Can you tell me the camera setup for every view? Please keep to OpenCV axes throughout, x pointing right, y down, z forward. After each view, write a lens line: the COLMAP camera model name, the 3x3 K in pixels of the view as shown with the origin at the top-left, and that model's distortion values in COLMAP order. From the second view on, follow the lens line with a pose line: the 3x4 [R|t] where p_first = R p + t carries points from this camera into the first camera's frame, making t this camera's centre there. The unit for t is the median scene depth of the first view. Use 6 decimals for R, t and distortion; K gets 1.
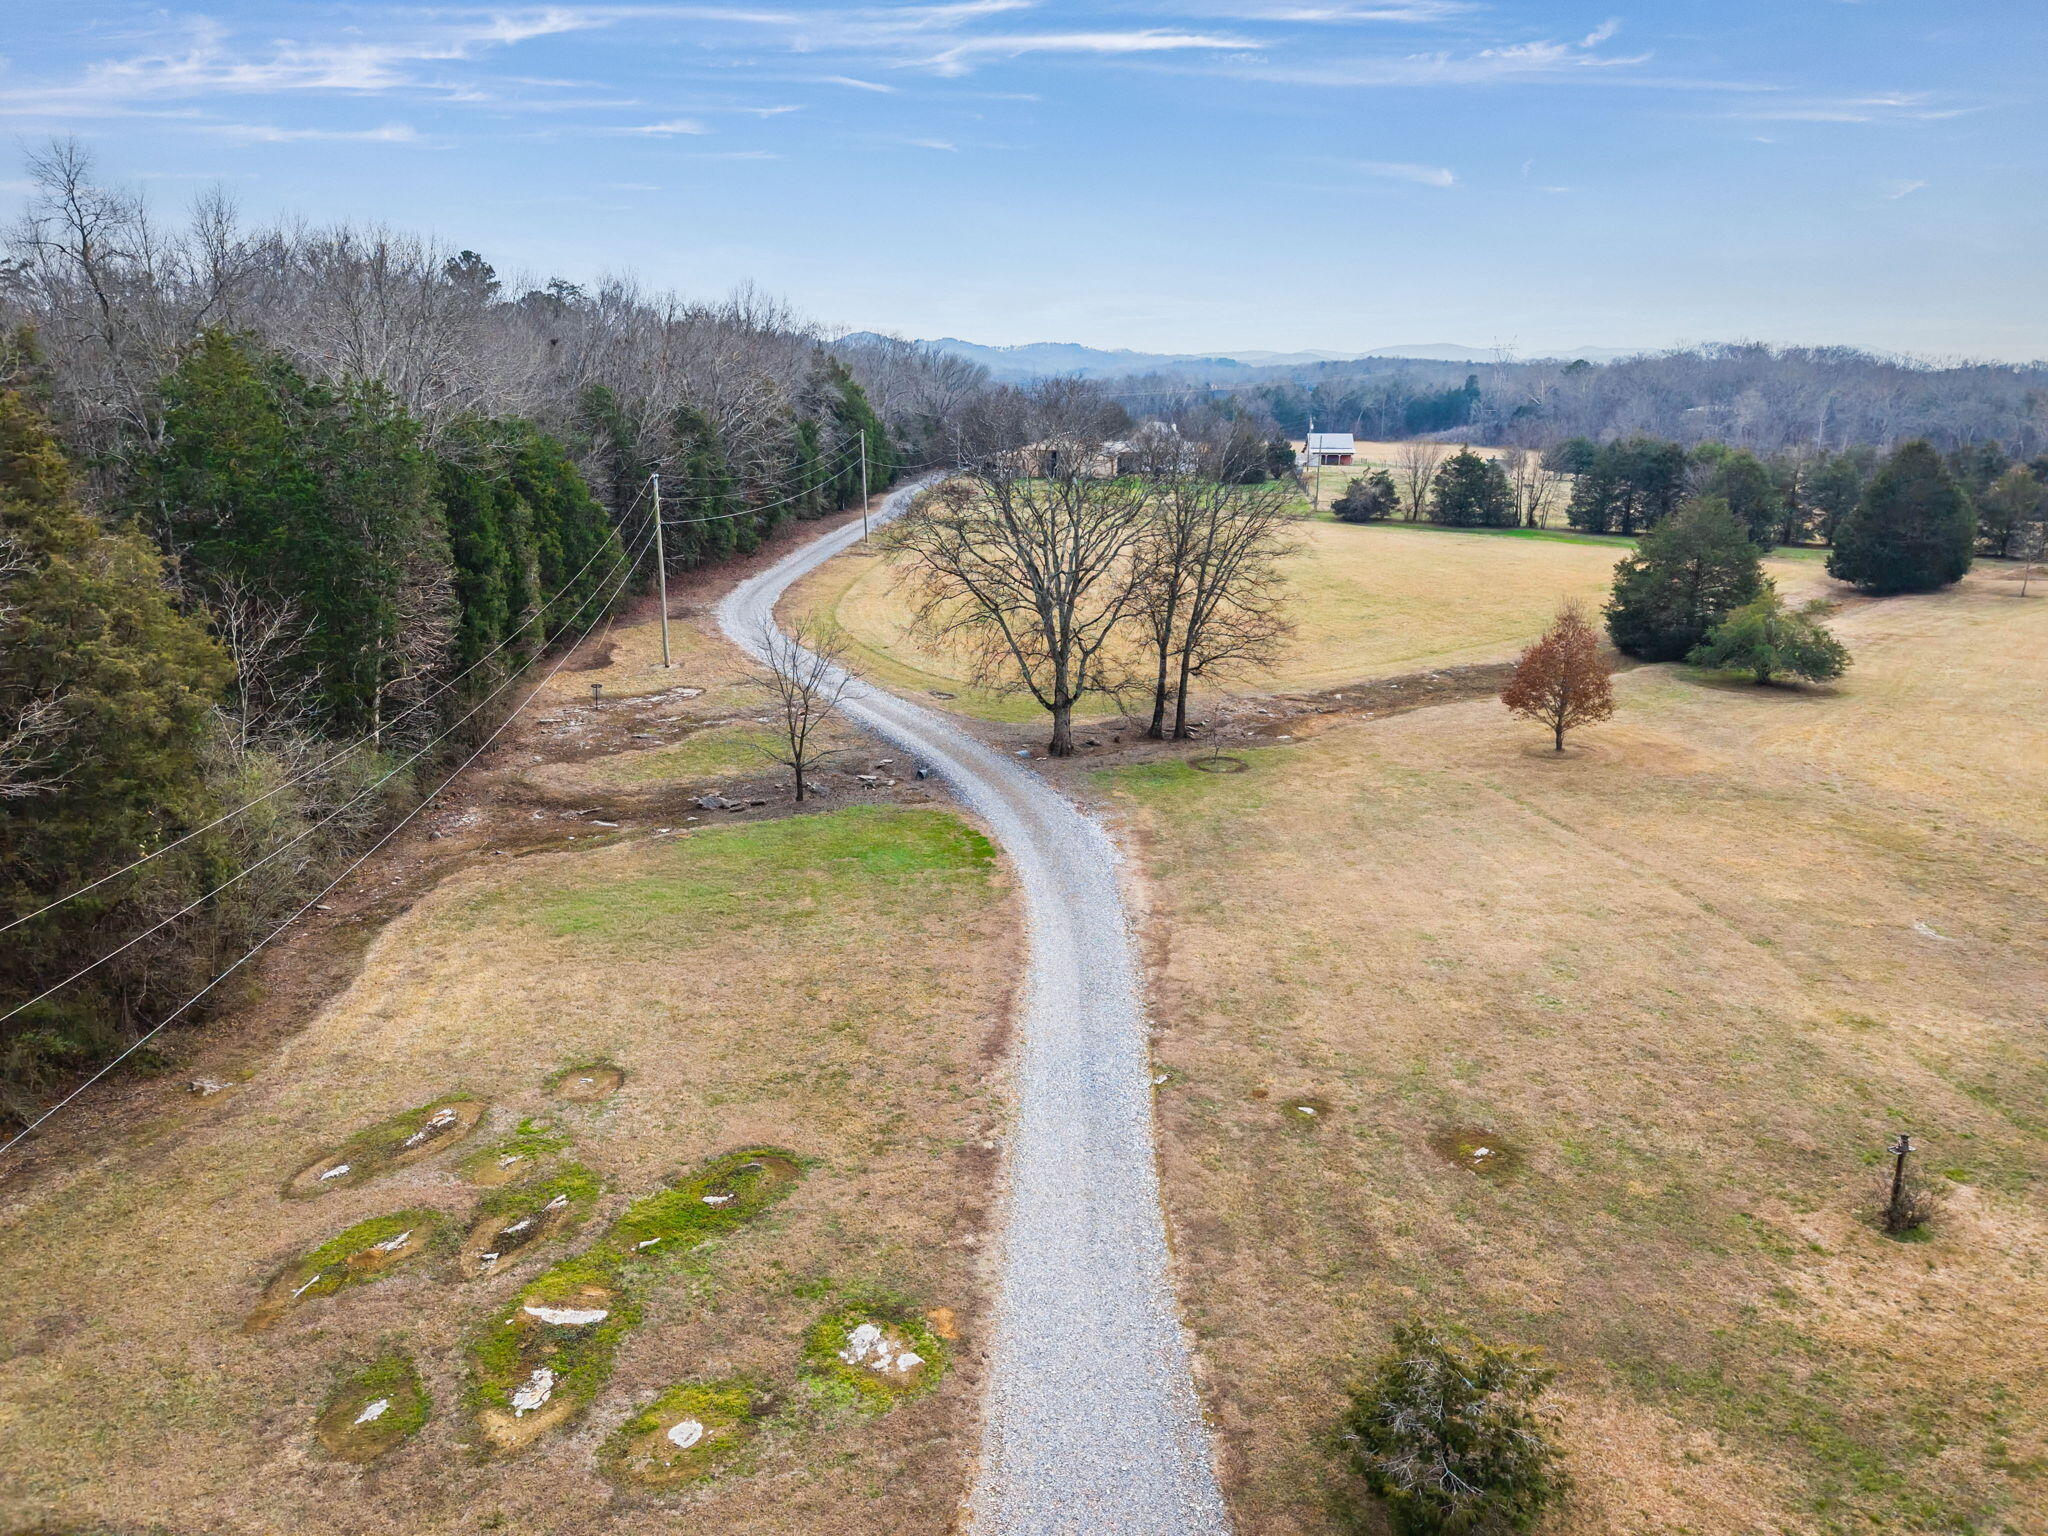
lens RADIAL K [[1372.4, 0, 1024.0], [0, 1372.4, 768.0], [0, 0, 1]] dist [0.067209, -0.083347]
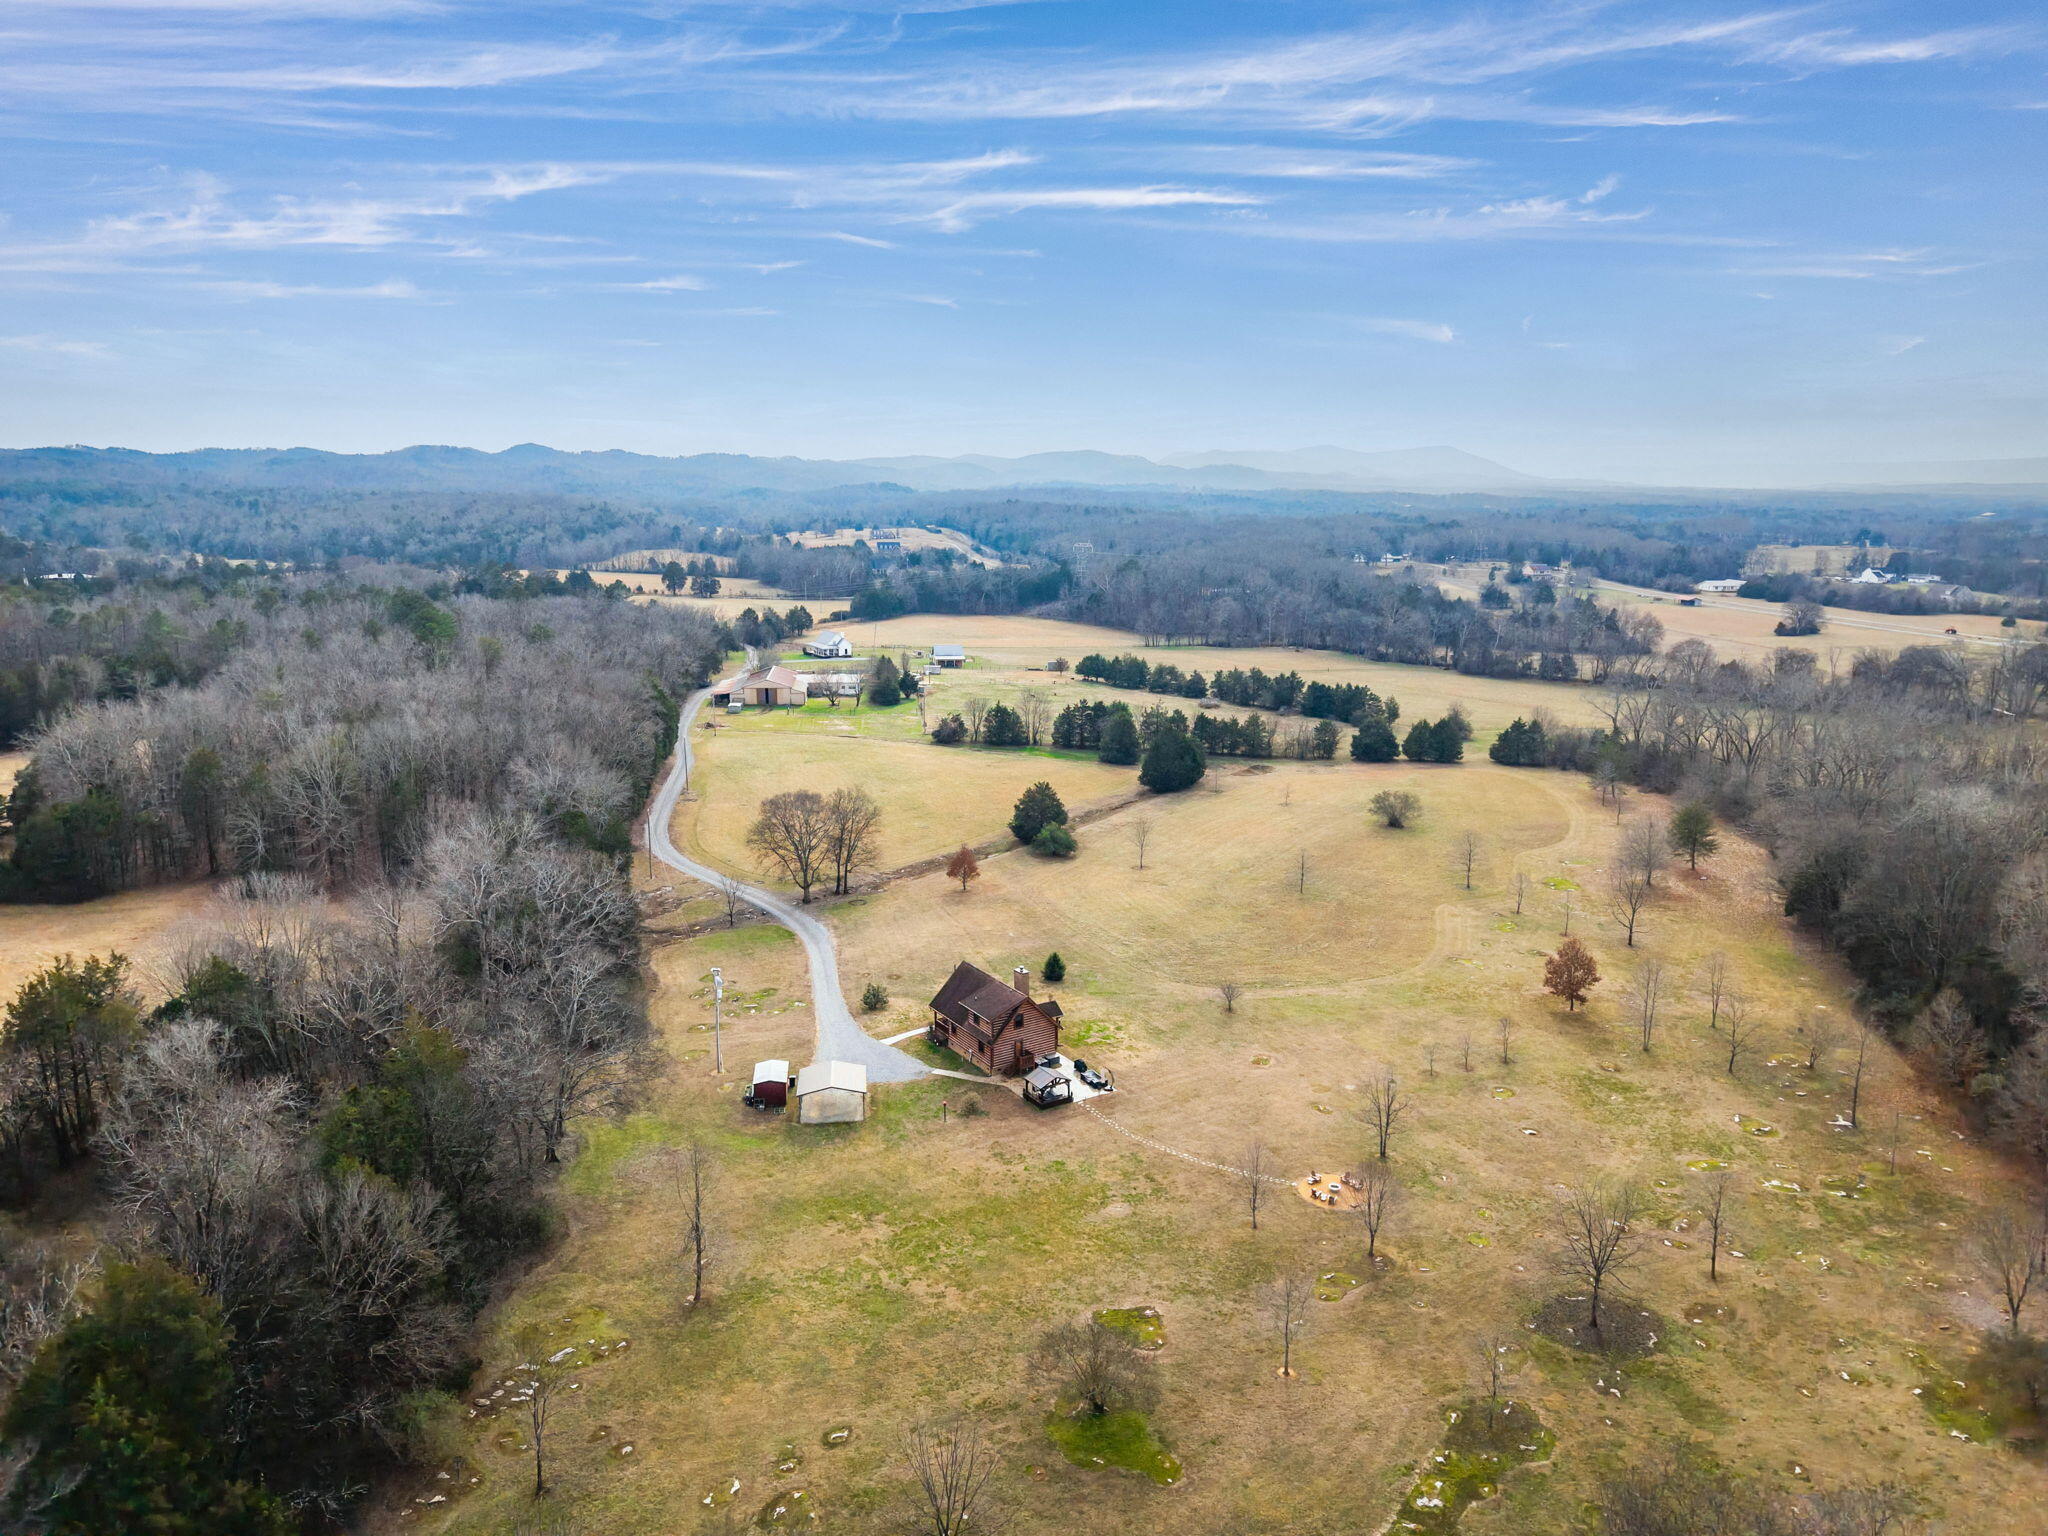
lens RADIAL K [[1372.4, 0, 1024.0], [0, 1372.4, 768.0], [0, 0, 1]] dist [0.067209, -0.083347]
pose [[0.973252, -0.053929, 0.223322, -0.175995], [0.067877, 0.996162, -0.055255, -0.109509], [-0.219485, 0.068935, 0.973177, -2.182424]]
